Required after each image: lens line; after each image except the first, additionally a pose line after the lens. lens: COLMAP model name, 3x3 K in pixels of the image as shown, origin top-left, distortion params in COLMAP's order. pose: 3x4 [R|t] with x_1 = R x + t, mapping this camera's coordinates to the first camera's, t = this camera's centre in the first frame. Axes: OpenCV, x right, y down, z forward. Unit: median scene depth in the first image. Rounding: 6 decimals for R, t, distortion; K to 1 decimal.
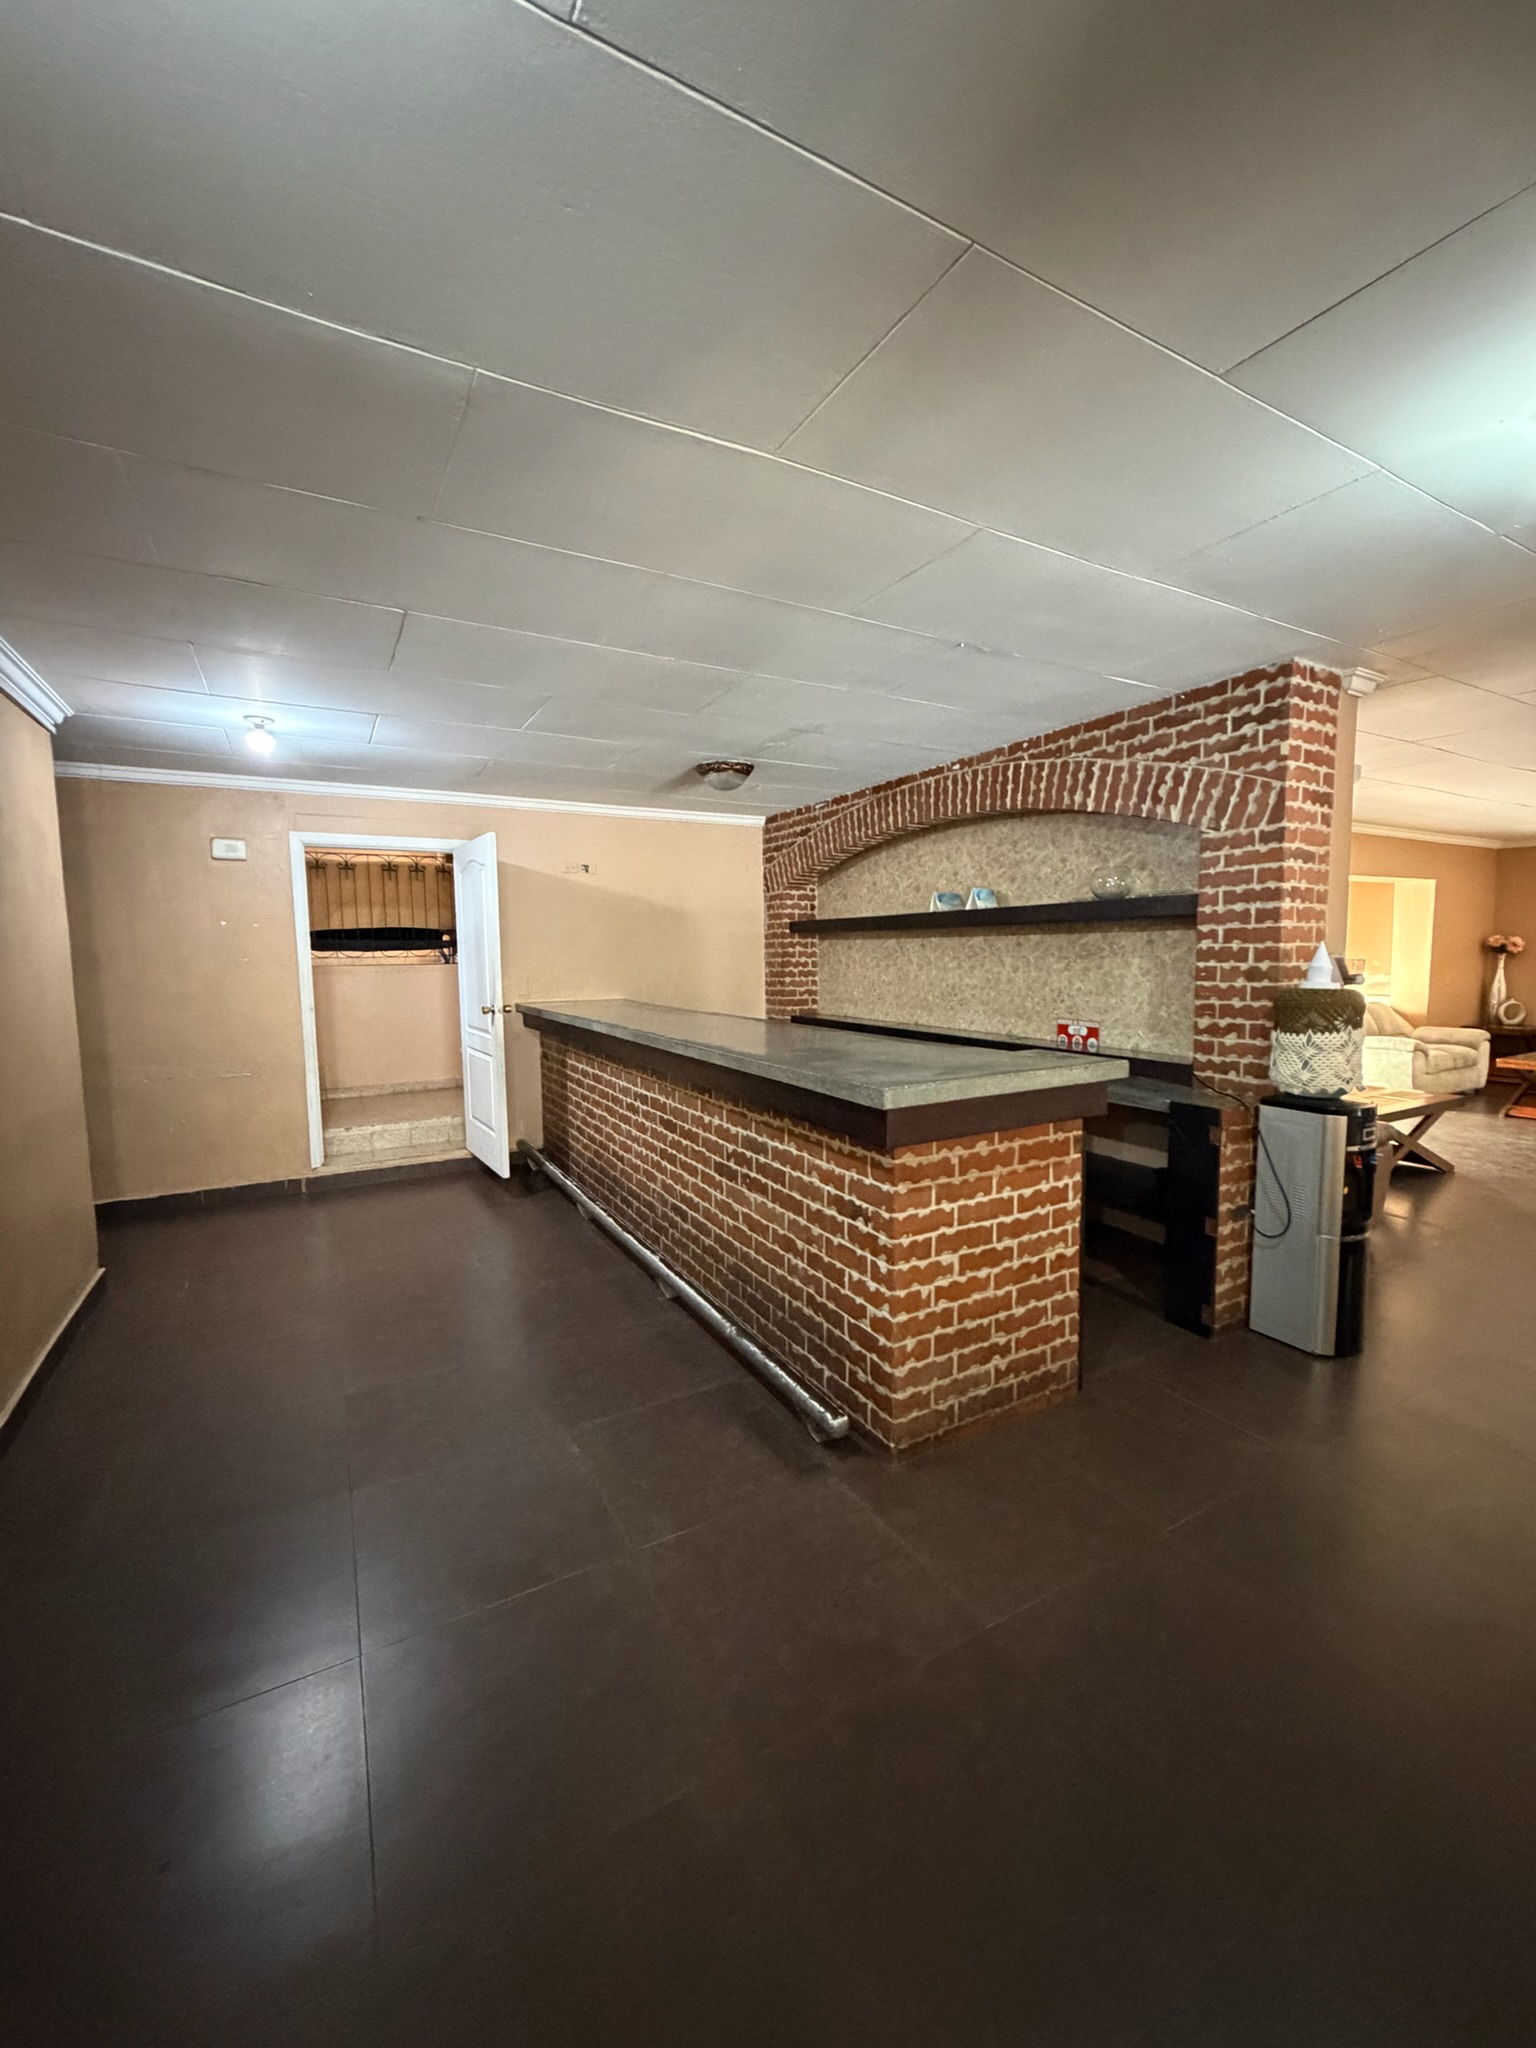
lens RADIAL K [[822.4, 0, 761.5], [0, 822.4, 1020.2], [0, 0, 1]] dist [0.001117, 0.000110]
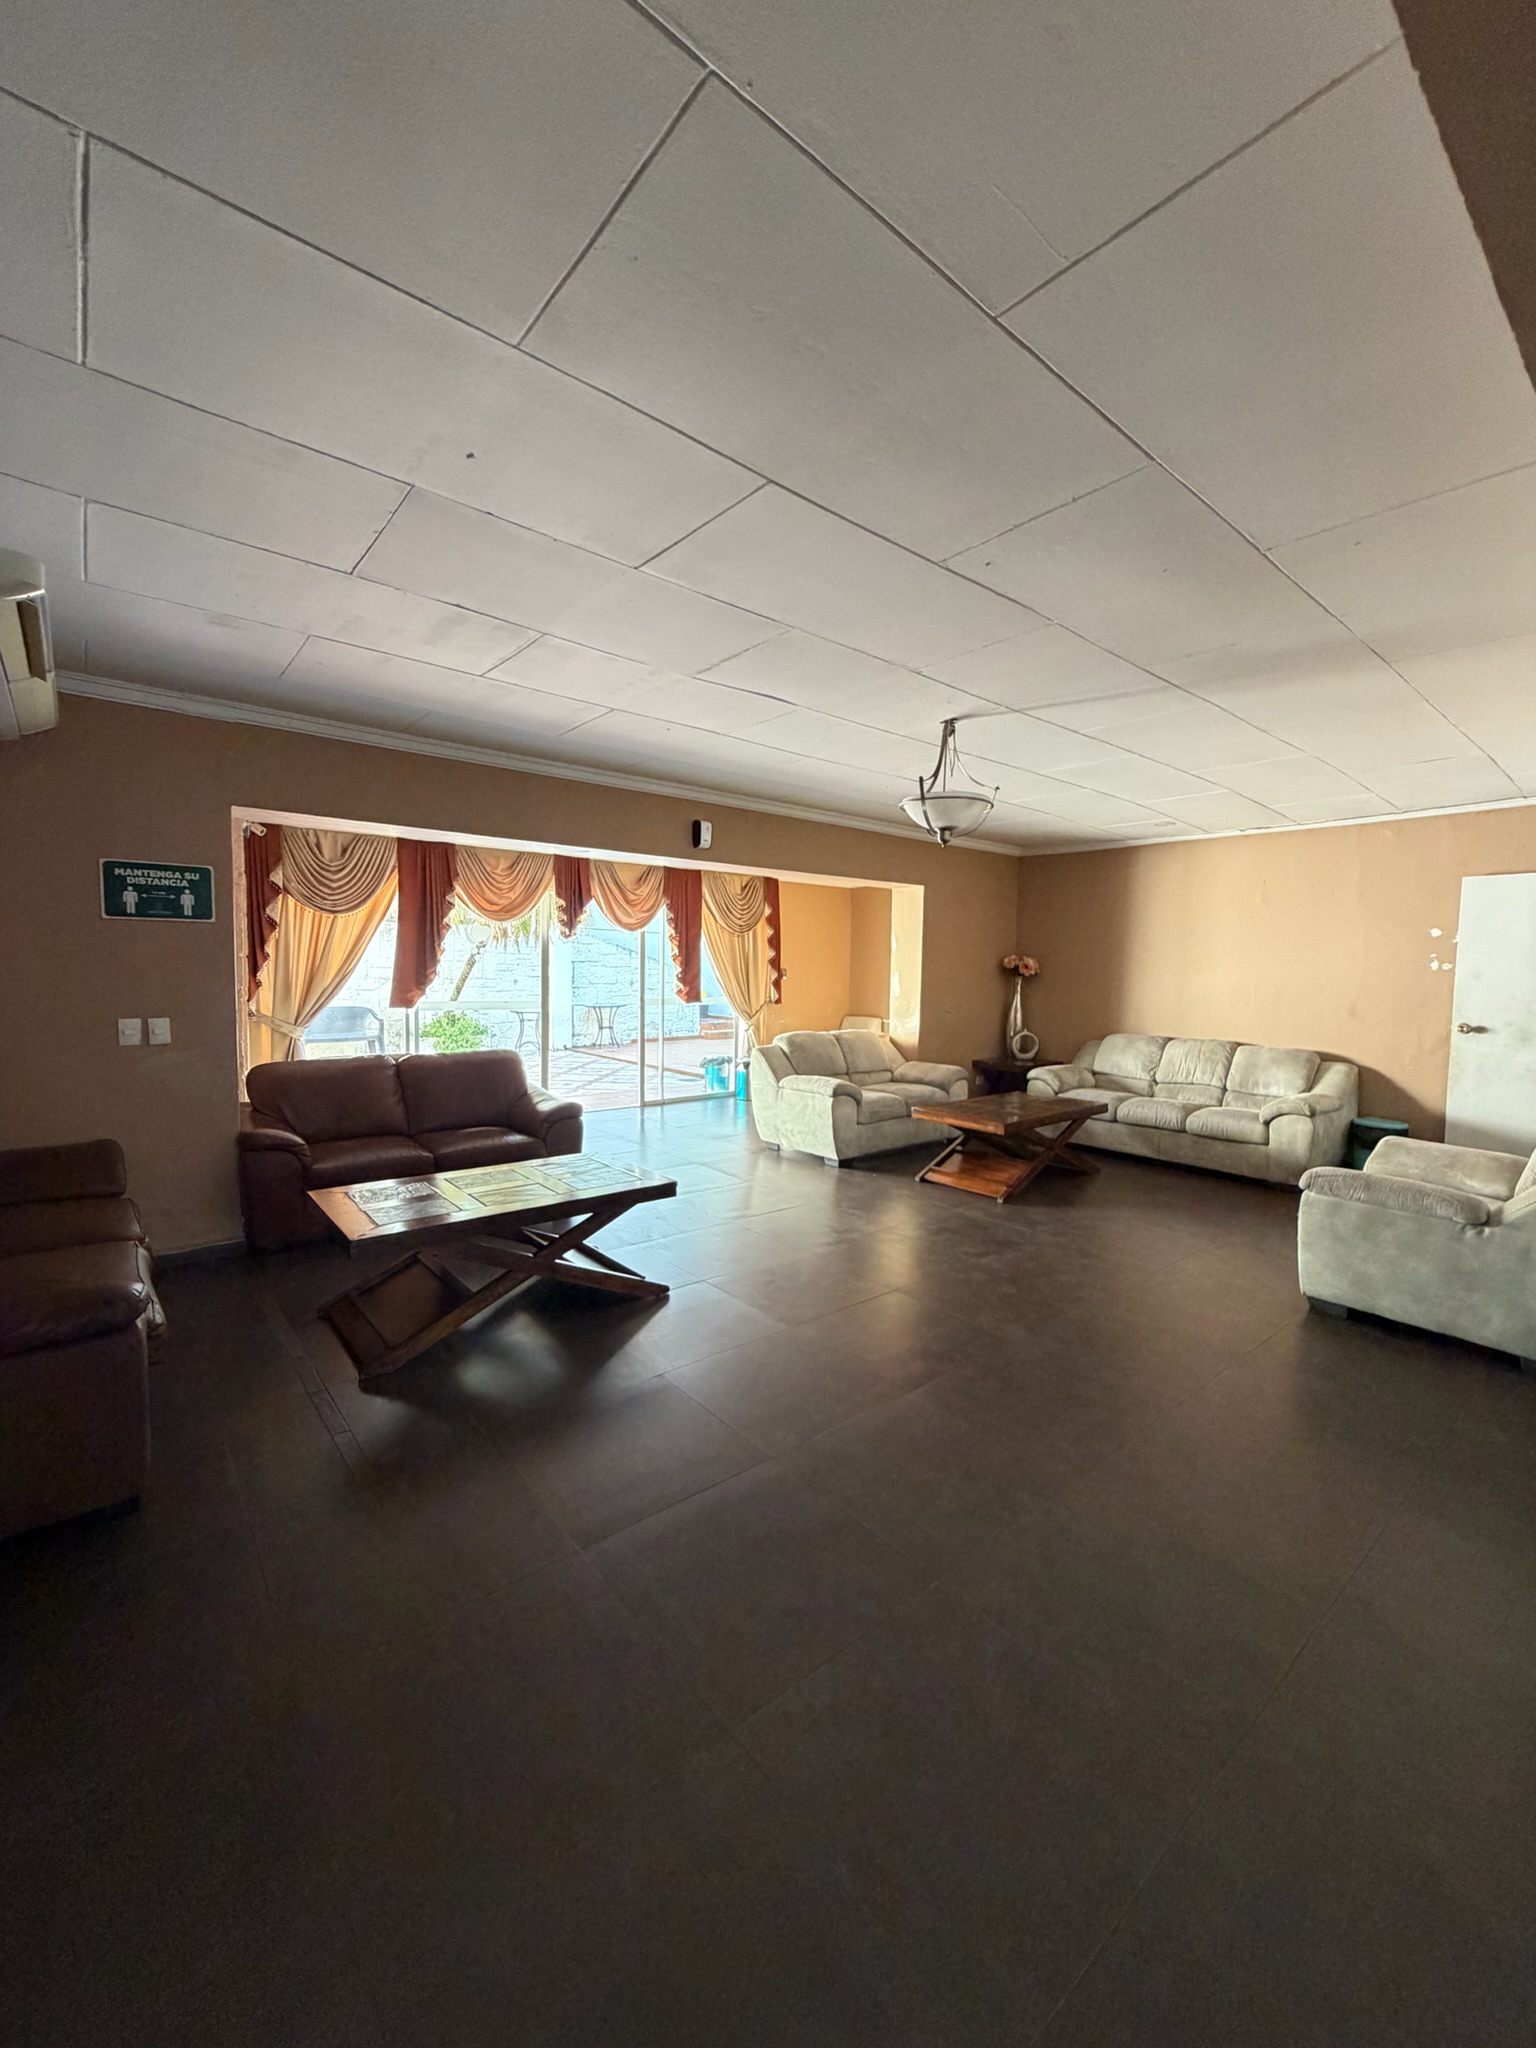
lens RADIAL K [[822.4, 0, 761.5], [0, 822.4, 1020.2], [0, 0, 1]] dist [0.001117, 0.000110]
pose [[0.983886, 0.016384, 0.178044, 0.572929], [-0.012914, 0.999704, -0.020632, -0.016748], [-0.178329, 0.018000, 0.983806, 0.236765]]
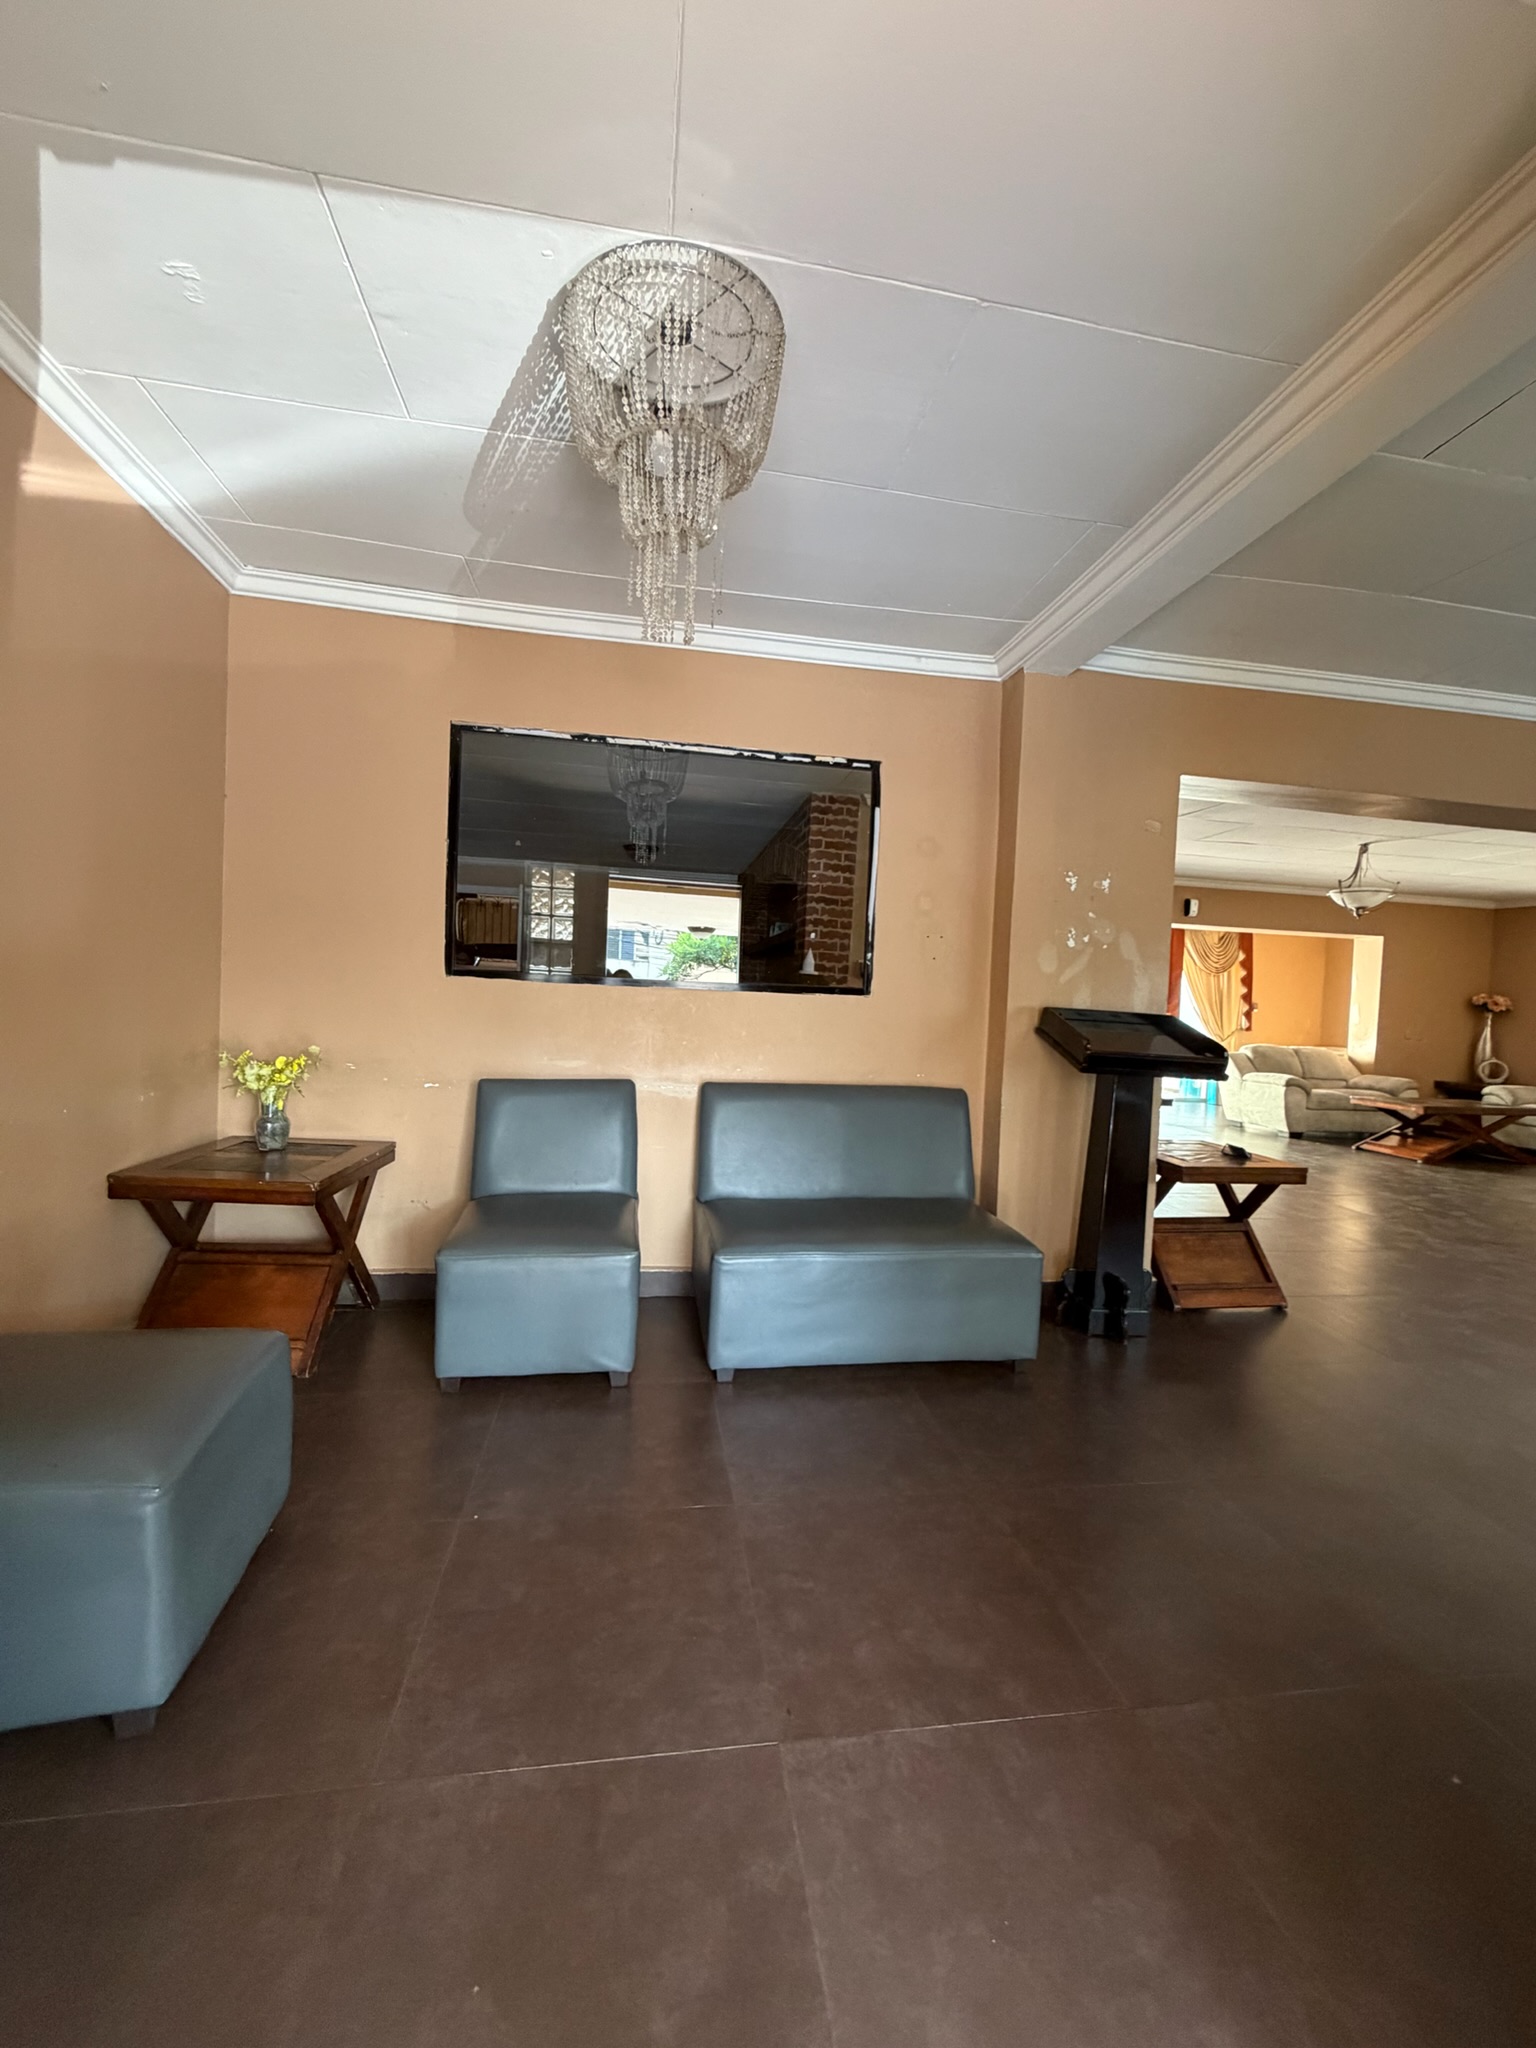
lens RADIAL K [[822.4, 0, 761.5], [0, 822.4, 1020.2], [0, 0, 1]] dist [0.001117, 0.000110]
pose [[0.937179, 0.064525, -0.342828, 0.493119], [-0.086233, 0.995097, -0.048440, 0.063624], [0.338022, 0.074961, 0.938148, -0.285151]]
